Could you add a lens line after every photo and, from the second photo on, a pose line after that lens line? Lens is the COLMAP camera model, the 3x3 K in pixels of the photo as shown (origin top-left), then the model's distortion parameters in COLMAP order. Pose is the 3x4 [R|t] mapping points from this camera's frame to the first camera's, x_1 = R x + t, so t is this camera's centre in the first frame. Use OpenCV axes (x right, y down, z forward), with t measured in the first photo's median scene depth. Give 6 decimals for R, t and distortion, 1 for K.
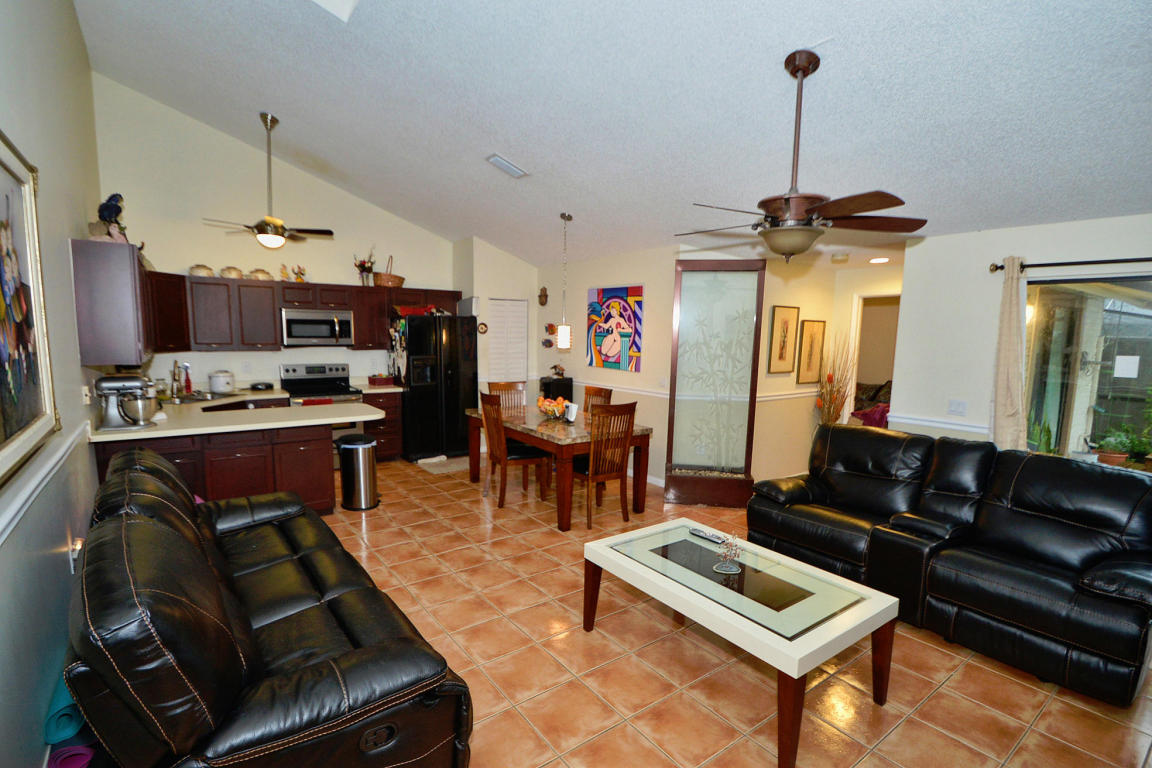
lens RADIAL K [[556.5, 0, 568.3], [0, 556.5, 405.4], [0, 0, 1]] dist [0.003831, -0.016889]
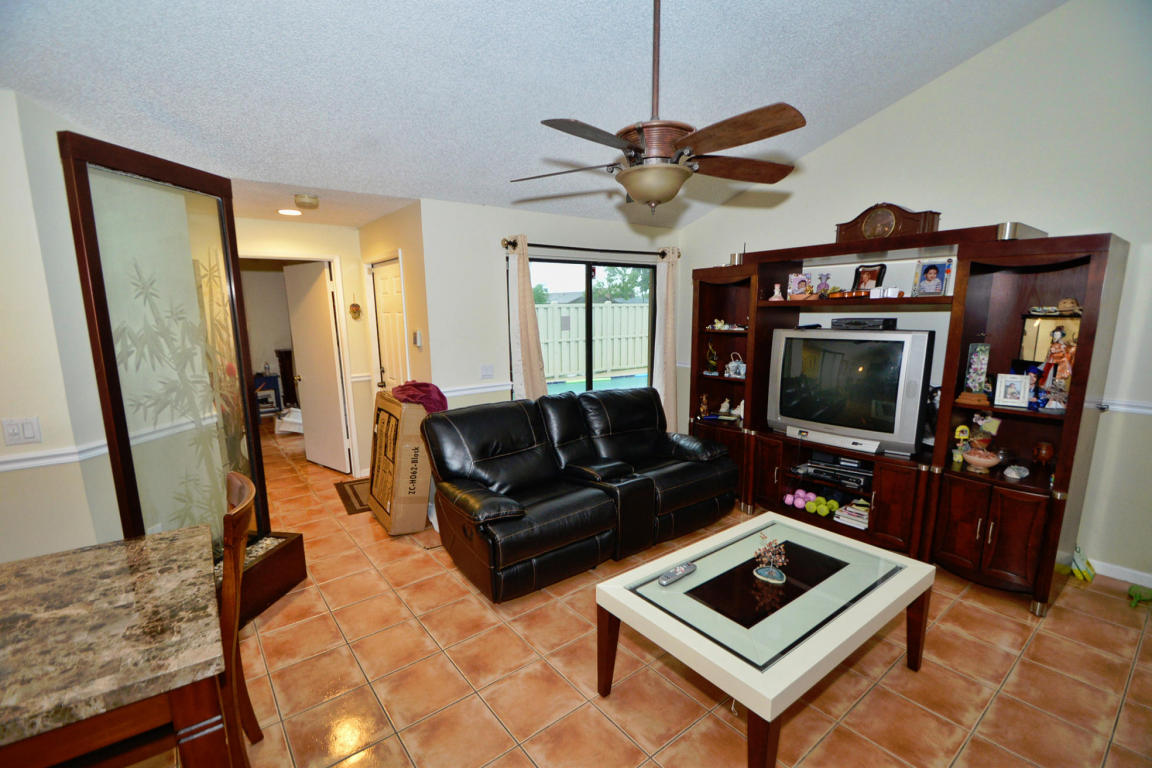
lens RADIAL K [[509.3, 0, 564.5], [0, 509.3, 406.7], [0, 0, 1]] dist [0.000996, -0.008876]
pose [[-0.015606, -0.206709, 0.978278, -0.175304], [0.149409, 0.966930, 0.206695, -0.069027], [-0.988652, 0.149389, 0.015794, 0.525130]]
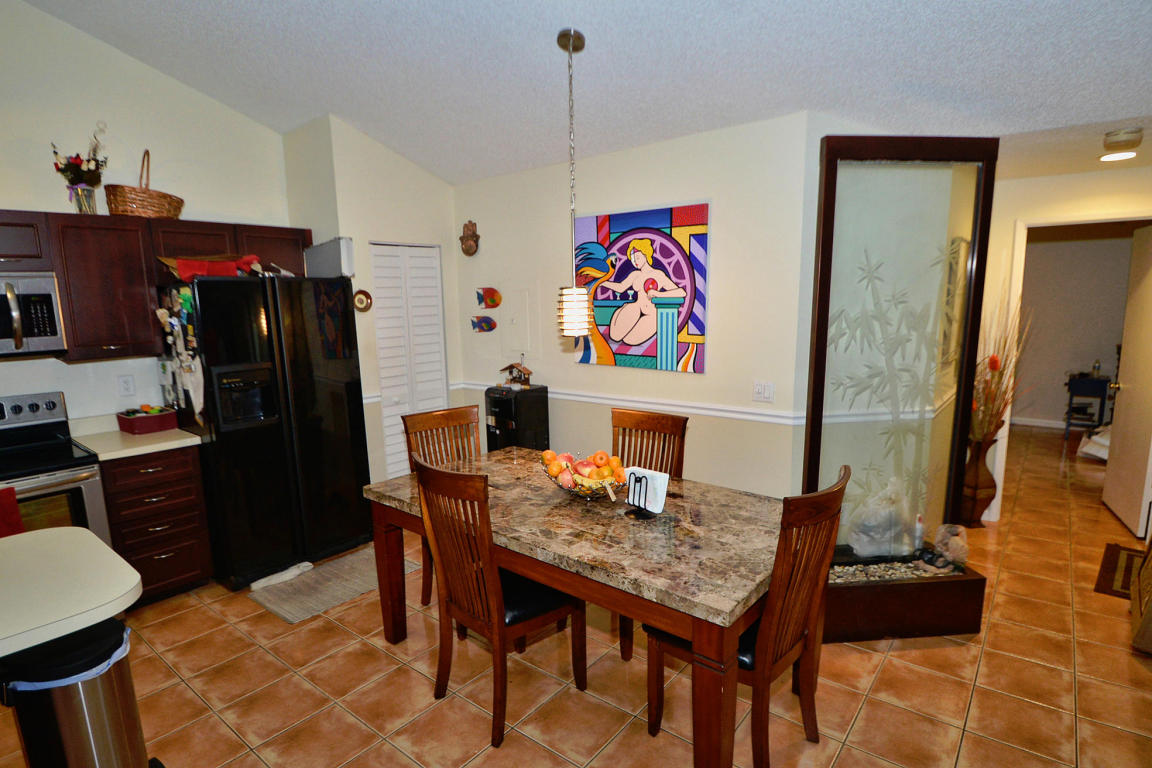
lens RADIAL K [[611.0, 0, 574.3], [0, 611.0, 408.0], [0, 0, 1]] dist [-0.023071, -0.001391]
pose [[0.965010, -0.079482, 0.249875, -0.124061], [0.068955, 0.996335, 0.050616, -0.060296], [-0.252983, -0.031615, 0.966954, 0.444206]]
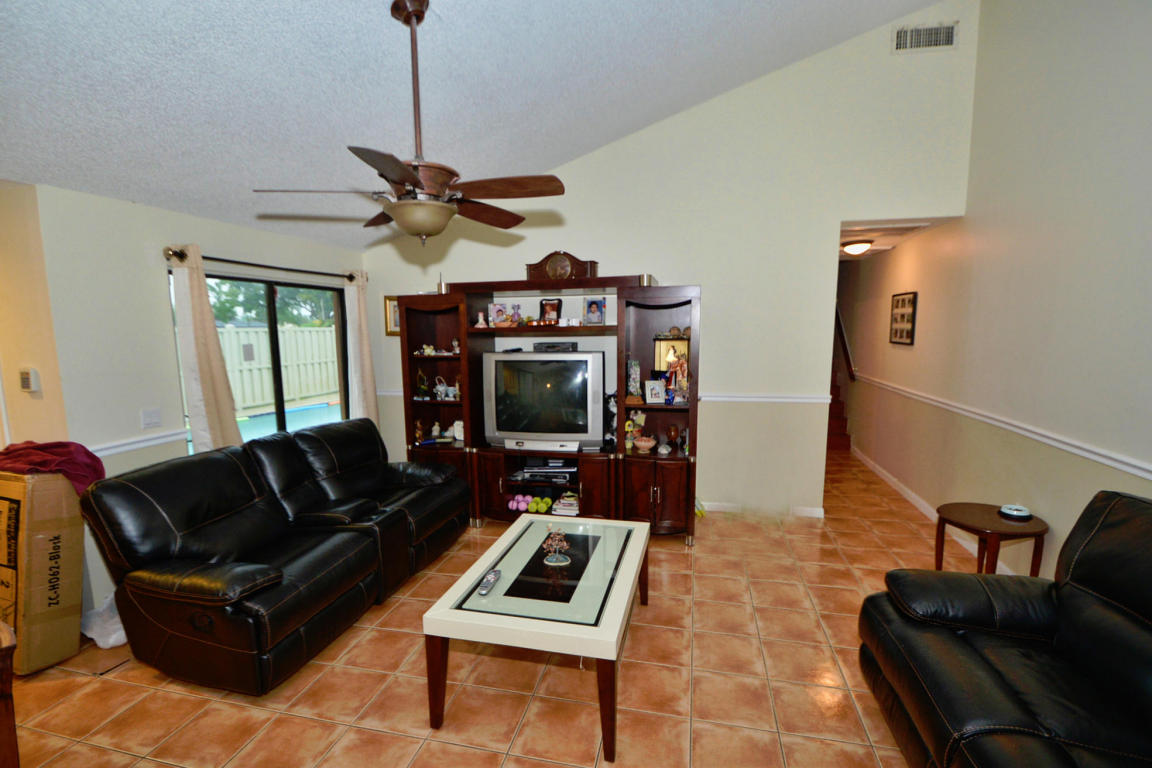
lens RADIAL K [[541.0, 0, 574.6], [0, 541.0, 405.2], [0, 0, 1]] dist [-0.001222, -0.015129]
pose [[-0.653079, -0.118485, 0.747963, -0.180322], [0.101183, 0.965176, 0.241241, -0.086931], [-0.750500, 0.233230, -0.618348, 0.628672]]
